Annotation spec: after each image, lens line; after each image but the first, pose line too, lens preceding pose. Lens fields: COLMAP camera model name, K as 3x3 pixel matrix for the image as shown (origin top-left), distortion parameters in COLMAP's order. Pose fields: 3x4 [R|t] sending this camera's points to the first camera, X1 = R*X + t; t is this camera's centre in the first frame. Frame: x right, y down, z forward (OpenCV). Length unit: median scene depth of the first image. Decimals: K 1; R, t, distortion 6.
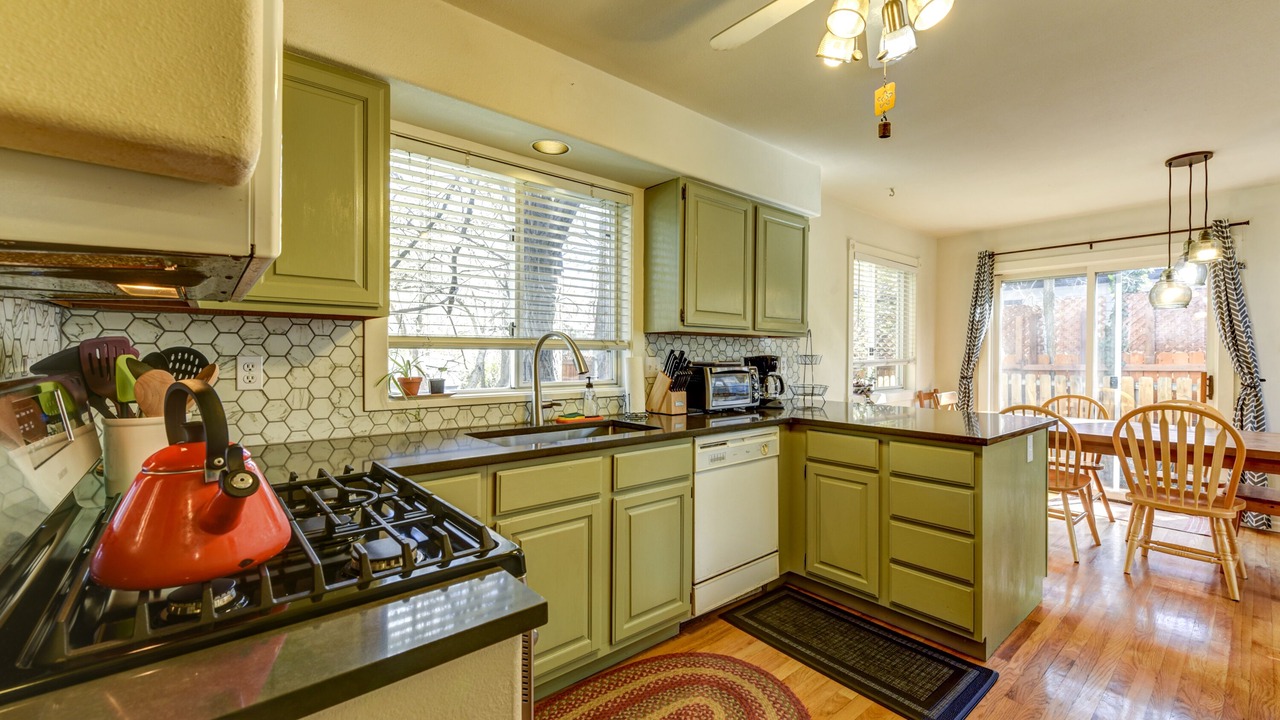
lens RADIAL K [[521.2, 0, 634.1], [0, 521.2, 347.4], [0, 0, 1]] dist [0.010582, -0.005289]
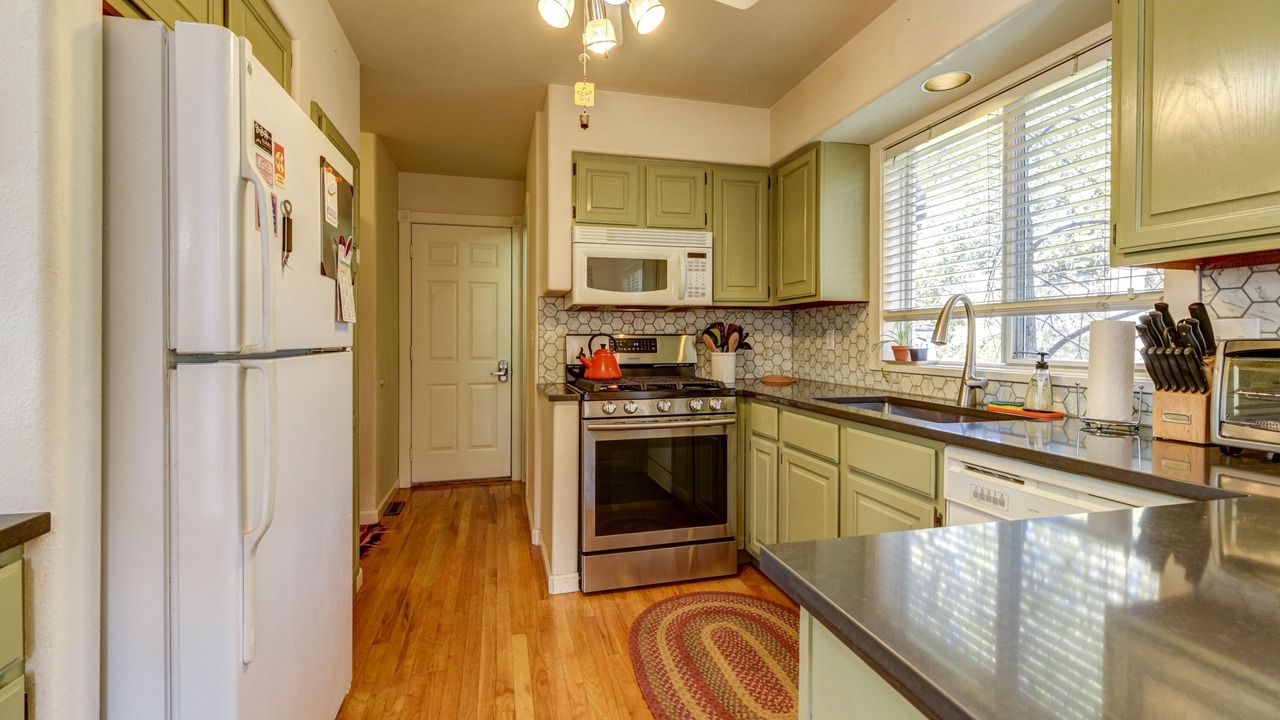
lens RADIAL K [[529.0, 0, 645.5], [0, 529.0, 340.7], [0, 0, 1]] dist [0.012405, -0.006022]
pose [[-0.429113, 0.004368, -0.903240, 0.779096], [0.019930, 0.999791, -0.004634, 0.032909], [0.903031, -0.019991, -0.429110, 0.834861]]
